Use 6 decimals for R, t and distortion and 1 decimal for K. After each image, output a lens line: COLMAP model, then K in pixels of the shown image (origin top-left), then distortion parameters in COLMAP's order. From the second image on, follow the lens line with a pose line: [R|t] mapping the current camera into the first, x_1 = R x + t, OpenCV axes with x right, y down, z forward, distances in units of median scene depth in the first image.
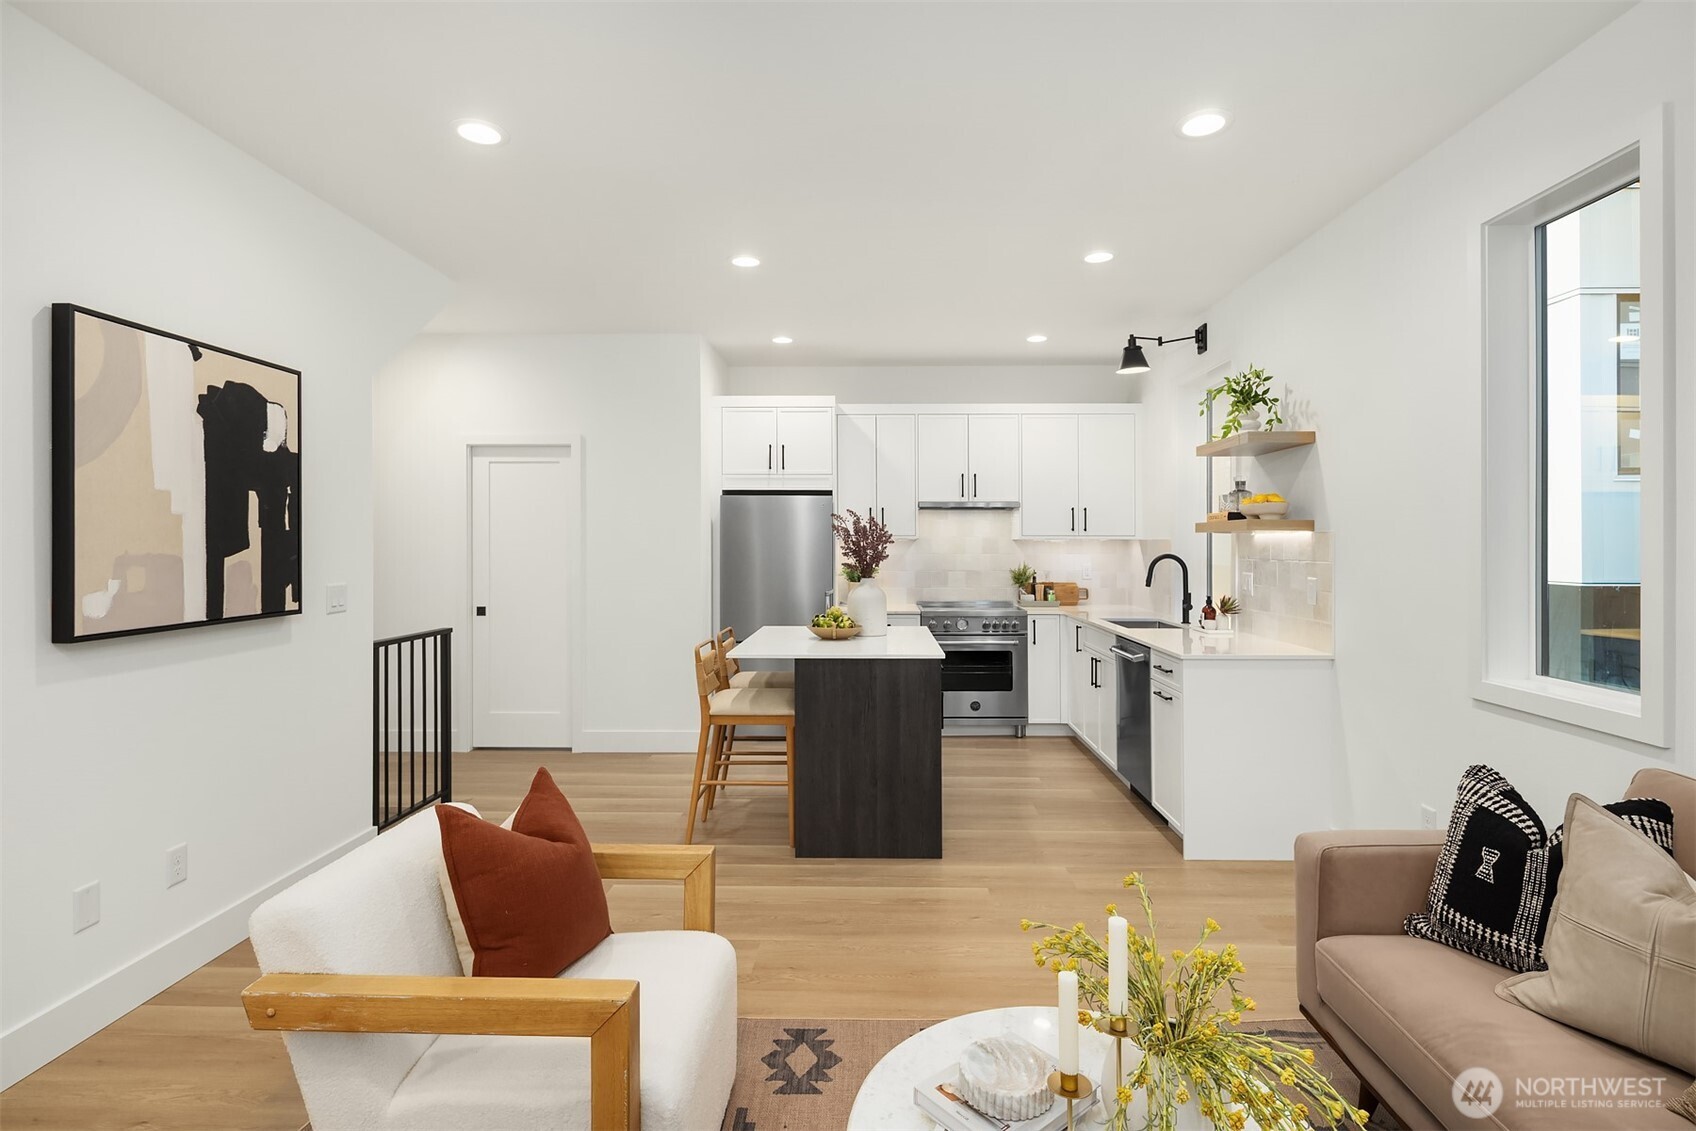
lens RADIAL K [[814.4, 0, 870.1], [0, 814.4, 535.7], [0, 0, 1]] dist [0.003812, -0.004394]
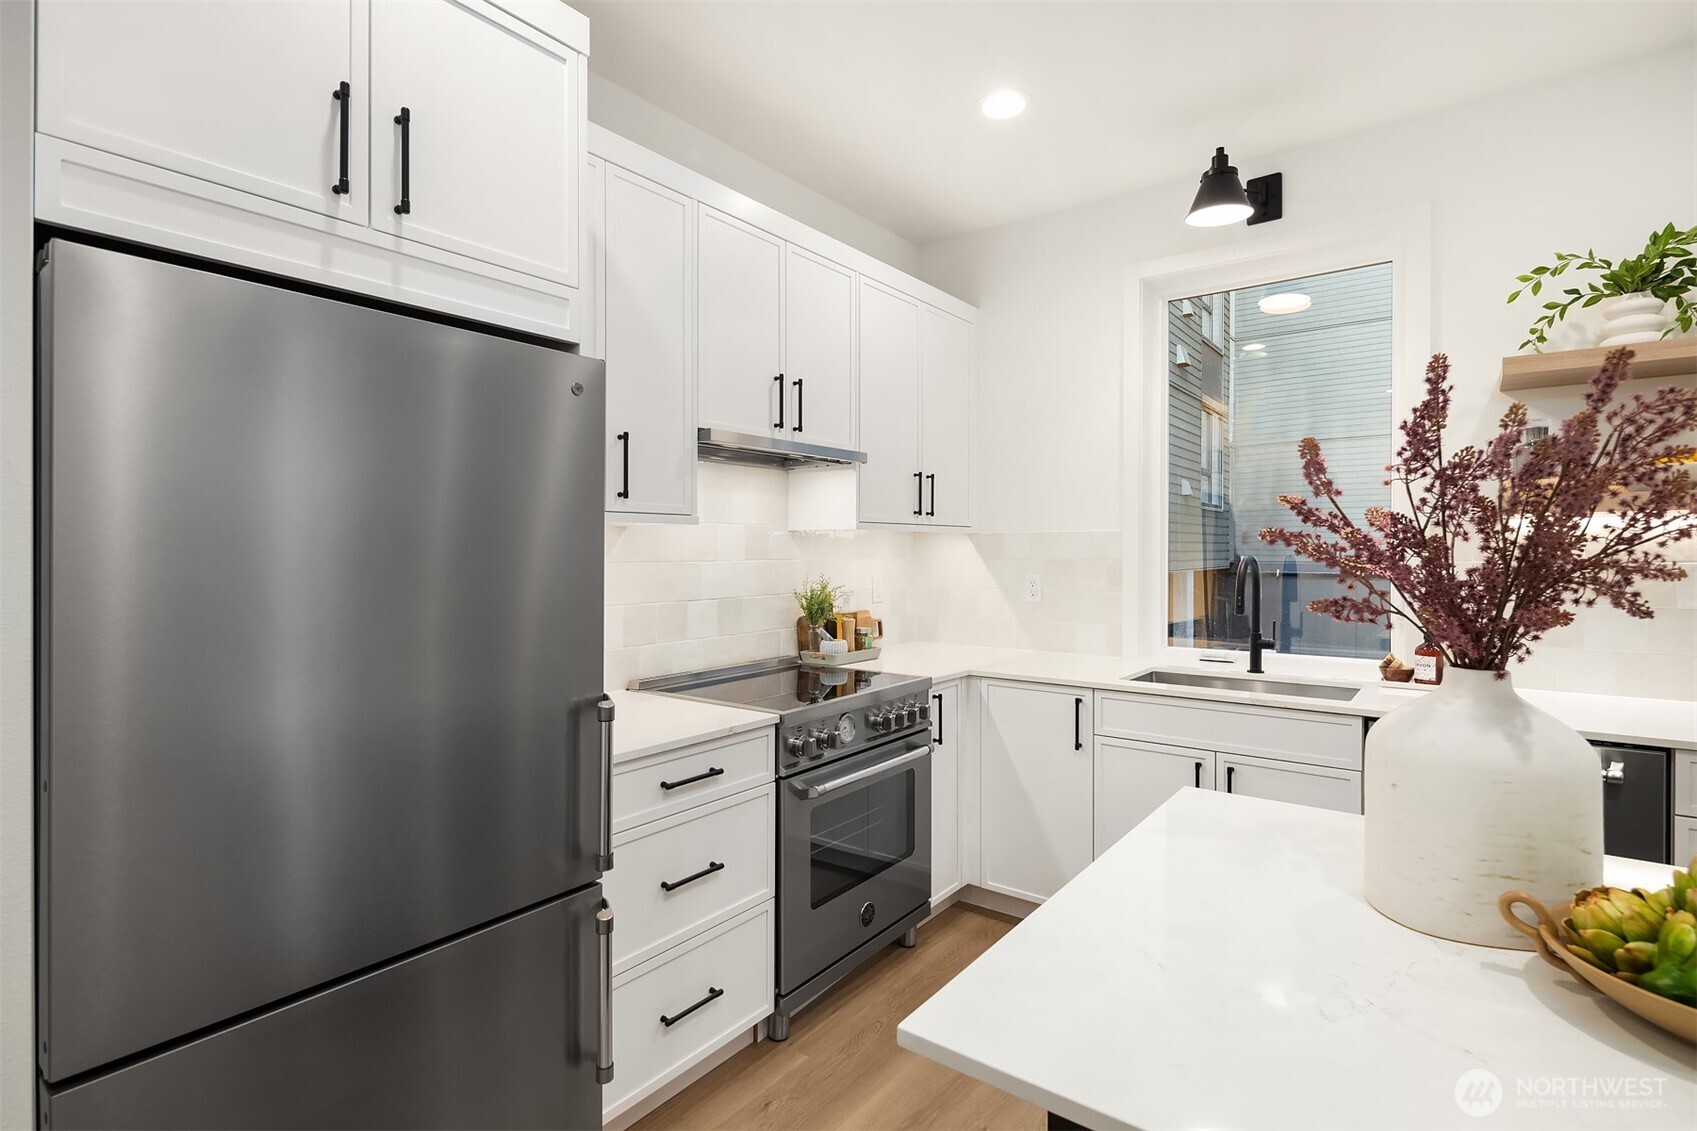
lens RADIAL K [[814.8, 0, 828.8], [0, 814.8, 549.6], [0, 0, 1]] dist [0.003812, -0.004394]
pose [[0.601882, -0.004126, 0.798574, -0.258439], [-0.004660, 0.999951, 0.008678, 0.015257], [-0.798571, -0.008945, 0.601834, 0.873859]]
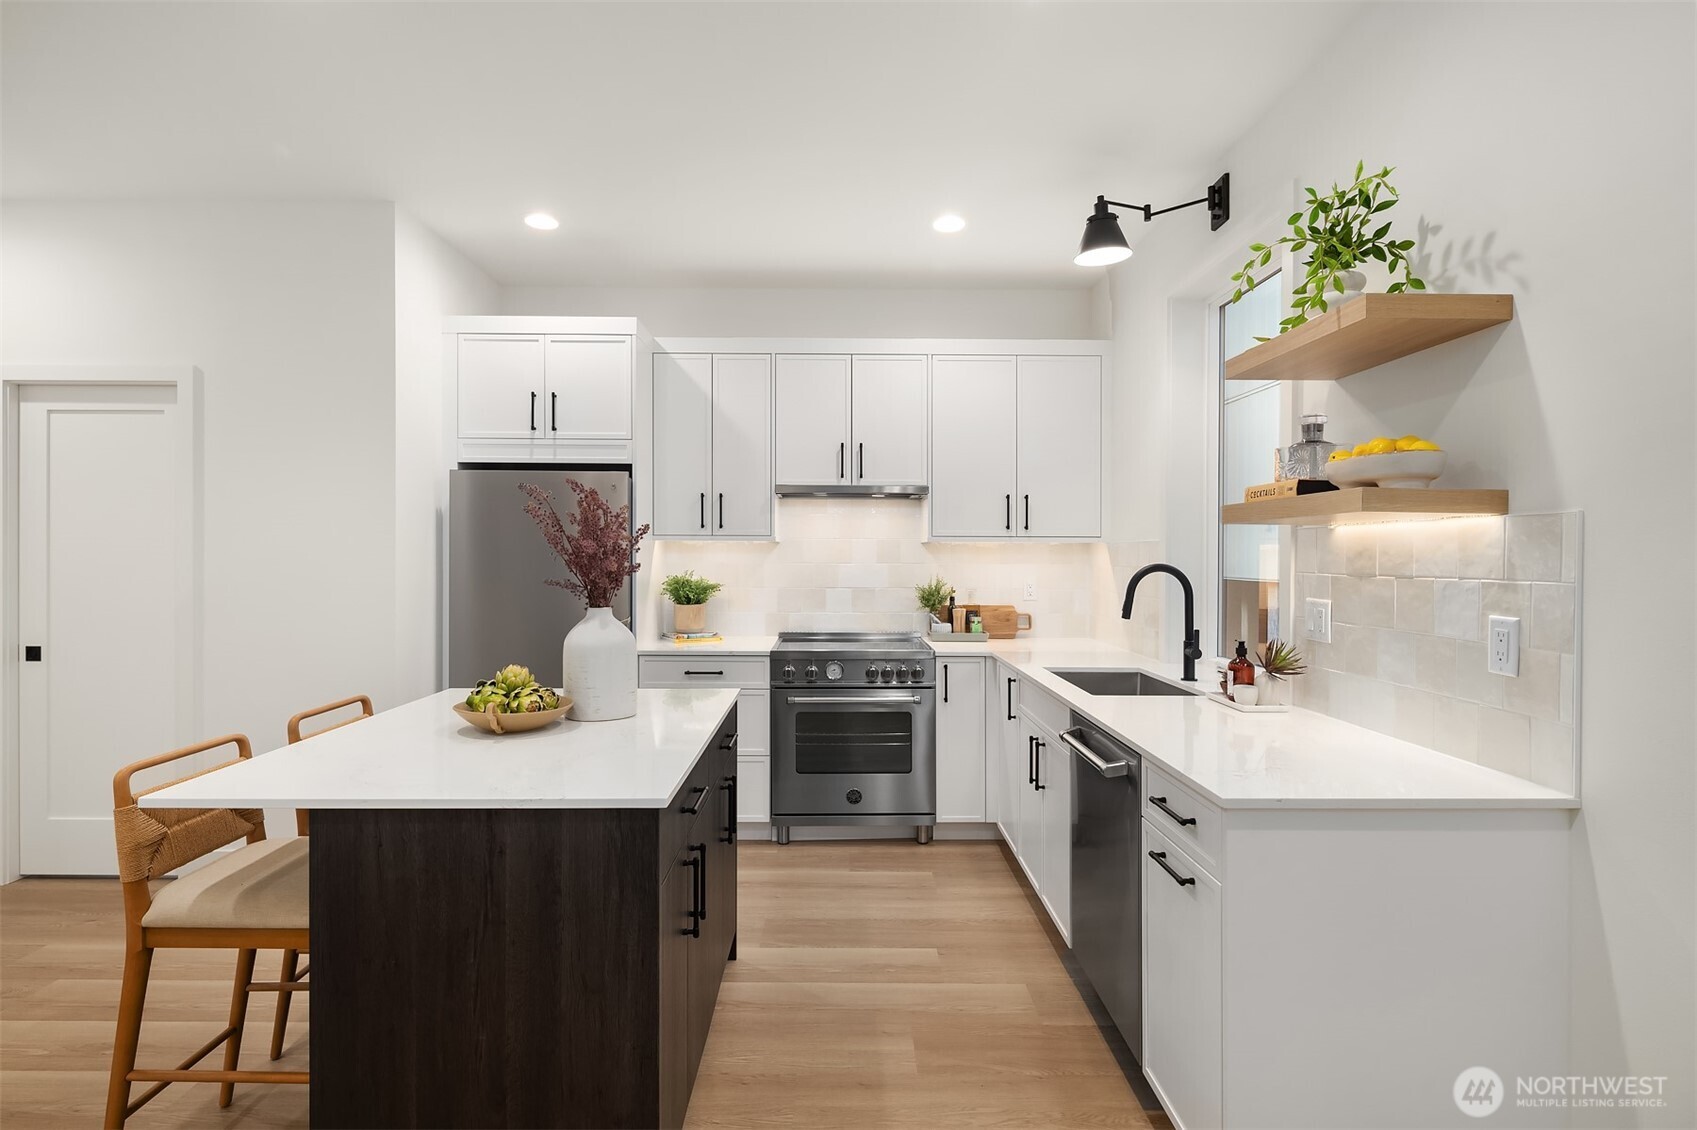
lens RADIAL K [[814.8, 0, 844.0], [0, 814.8, 554.5], [0, 0, 1]] dist [0.003812, -0.004394]
pose [[0.999750, 0.002589, 0.022228, 0.121205], [-0.002818, 0.999943, 0.010272, 0.010220], [-0.022200, -0.010332, 0.999700, 0.404446]]
